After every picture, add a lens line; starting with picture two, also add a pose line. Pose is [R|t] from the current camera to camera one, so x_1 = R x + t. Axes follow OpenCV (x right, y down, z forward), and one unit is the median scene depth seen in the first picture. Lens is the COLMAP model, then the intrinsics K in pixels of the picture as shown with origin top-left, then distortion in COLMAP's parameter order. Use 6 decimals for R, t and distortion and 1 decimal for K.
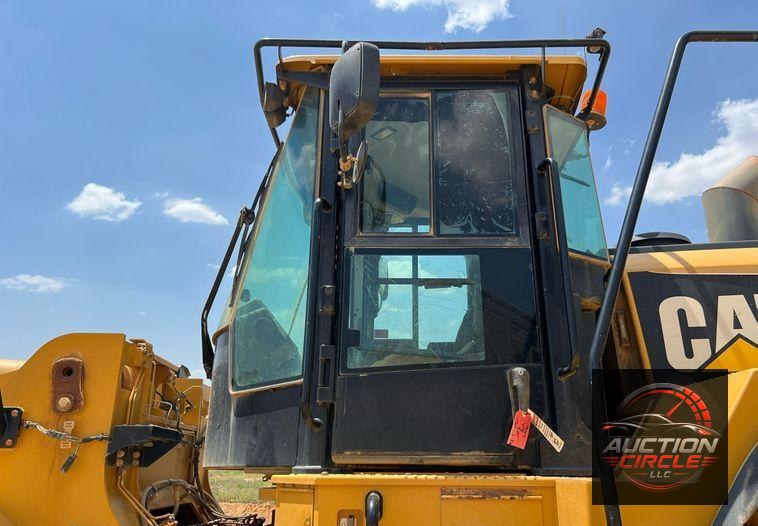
lens RADIAL K [[542.4, 0, 379.1], [0, 542.4, 284.4], [0, 0, 1]] dist [0.011604, -0.004439]
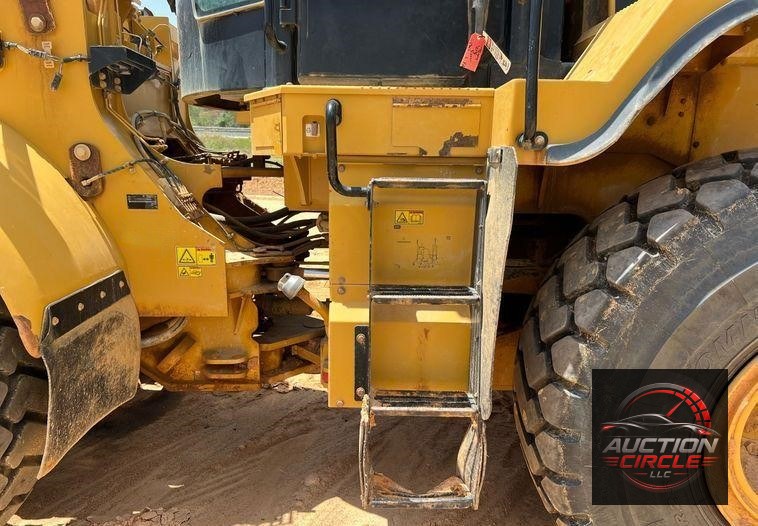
lens RADIAL K [[549.2, 0, 366.6], [0, 549.2, 264.2], [0, 0, 1]] dist [0.030519, -0.045880]
pose [[0.999971, -0.000200, 0.007602, 0.041259], [-0.003698, 0.860751, 0.509013, 0.073729], [-0.006645, -0.509027, 0.860725, -0.136315]]
